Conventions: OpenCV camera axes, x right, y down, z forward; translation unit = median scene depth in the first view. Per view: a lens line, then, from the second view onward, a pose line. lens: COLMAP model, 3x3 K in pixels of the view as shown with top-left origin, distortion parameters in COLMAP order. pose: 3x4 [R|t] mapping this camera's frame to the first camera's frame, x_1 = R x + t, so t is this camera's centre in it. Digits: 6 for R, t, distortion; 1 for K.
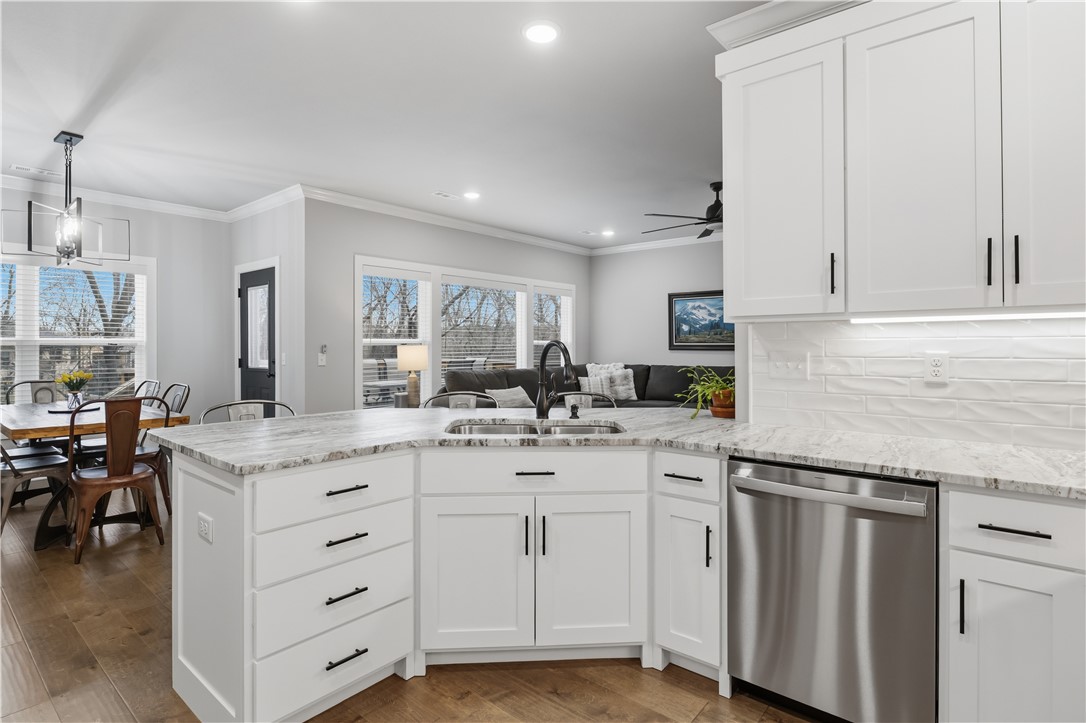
lens RADIAL K [[551.1, 0, 552.2], [0, 551.1, 343.3], [0, 0, 1]] dist [-0.004016, -0.005009]
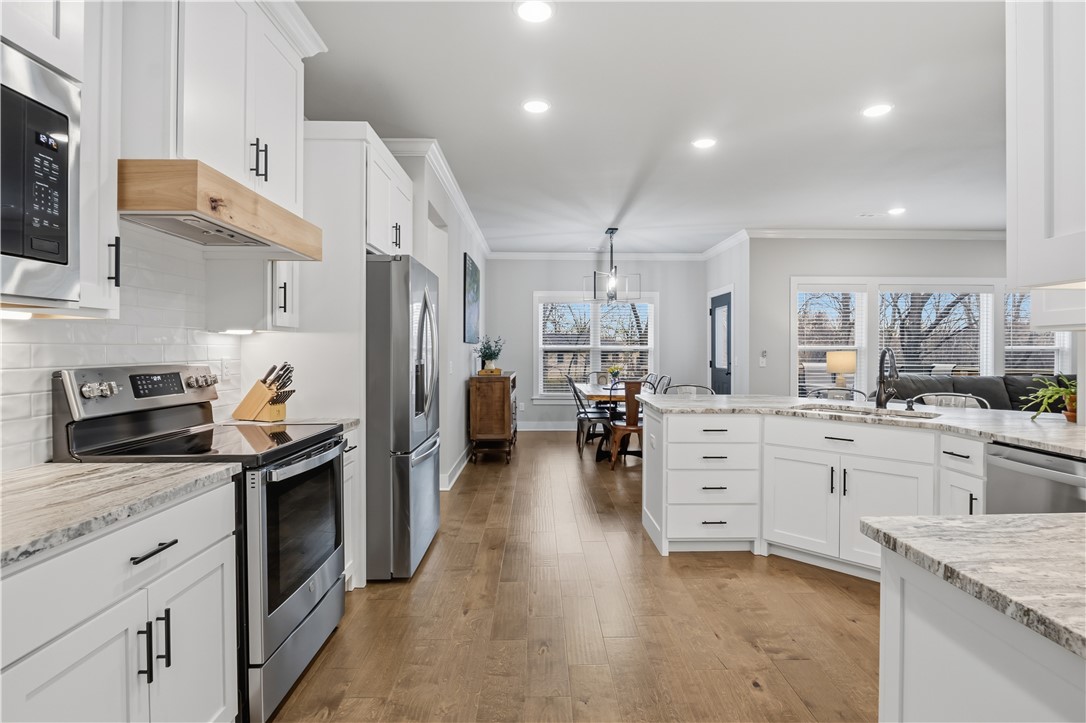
lens RADIAL K [[551.1, 0, 551.9], [0, 551.1, 351.9], [0, 0, 1]] dist [-0.004016, -0.005009]
pose [[0.656615, 0.002722, -0.754221, 0.218285], [0.001542, 0.999987, 0.004951, -0.001257], [0.754224, -0.004414, 0.656602, -0.203578]]
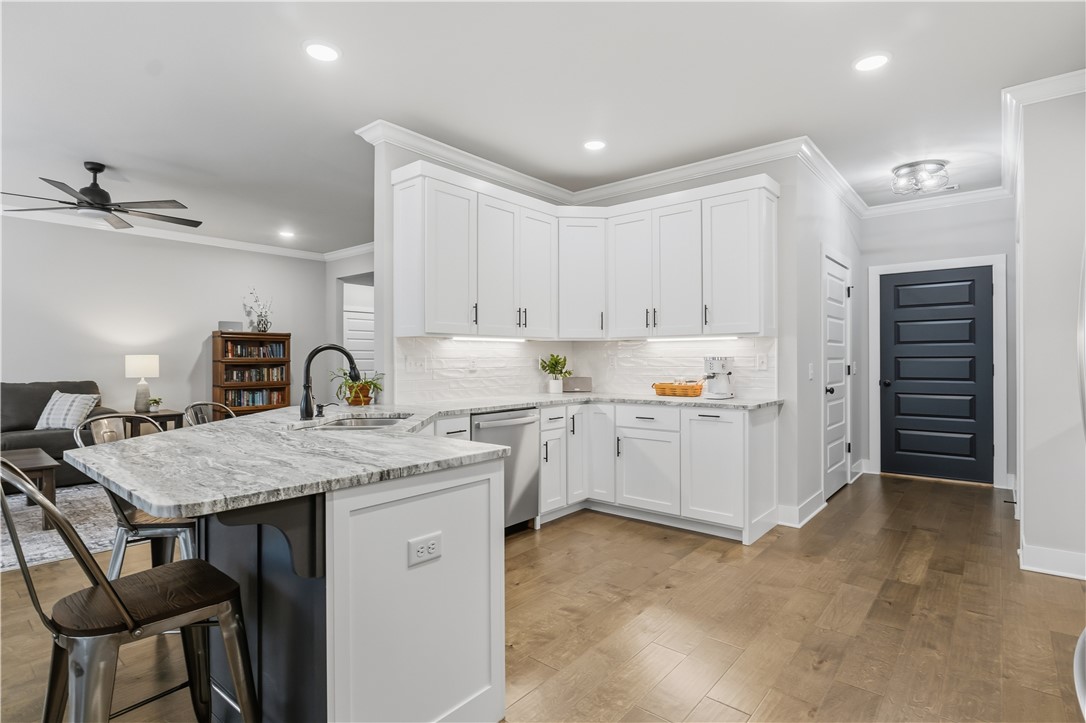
lens RADIAL K [[551.1, 0, 545.6], [0, 551.1, 362.3], [0, 0, 1]] dist [-0.004016, -0.005009]
pose [[0.011246, -0.005583, 0.999921, -0.513882], [-0.001518, 0.999983, 0.005601, 0.011283], [-0.999936, -0.001581, 0.011237, 0.269512]]
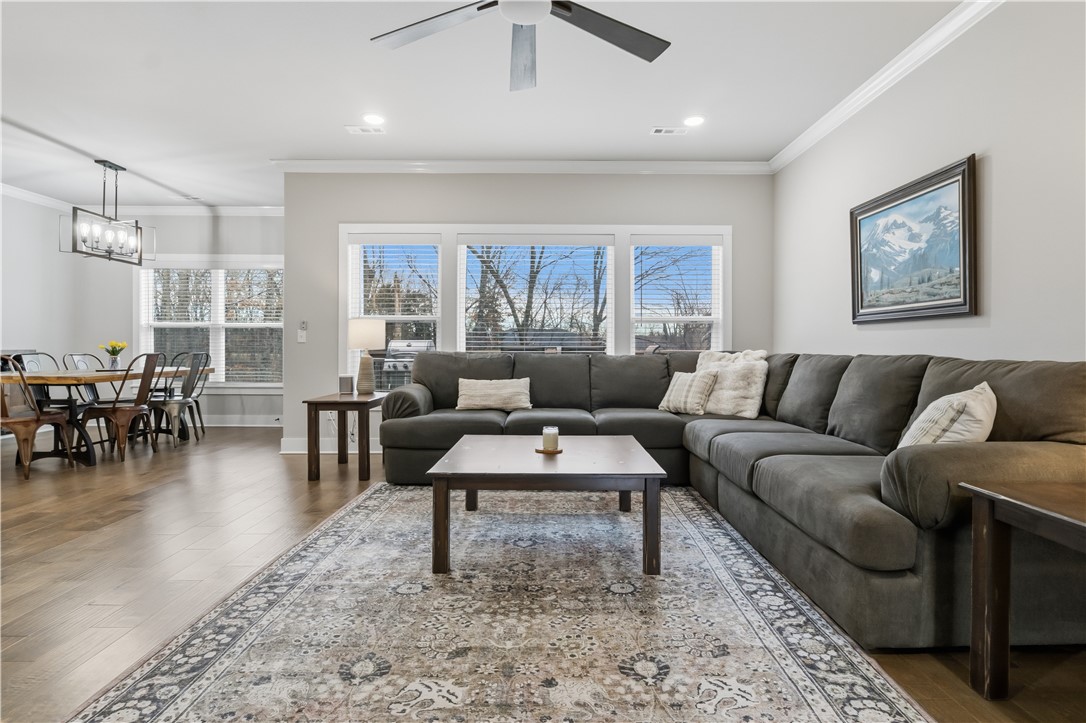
lens RADIAL K [[551.1, 0, 542.9], [0, 551.1, 350.9], [0, 0, 1]] dist [-0.004016, -0.005009]
pose [[0.635798, 0.009066, -0.771802, 0.588556], [-0.002491, 0.999950, 0.009694, 0.044322], [0.771852, -0.004240, 0.635788, 0.683533]]
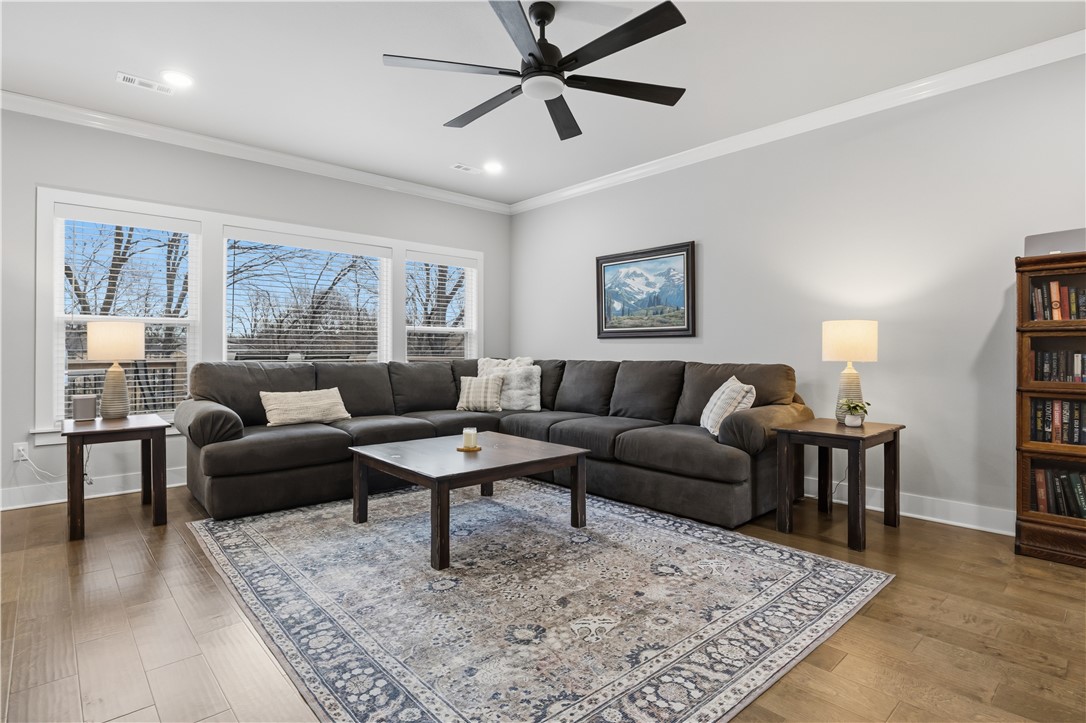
lens RADIAL K [[551.1, 0, 540.9], [0, 551.1, 354.5], [0, 0, 1]] dist [-0.004016, -0.005009]
pose [[0.989149, 0.002542, -0.146897, 0.346977], [-0.001578, 0.999976, 0.006676, 0.038202], [0.146910, -0.006372, 0.989129, 0.438691]]
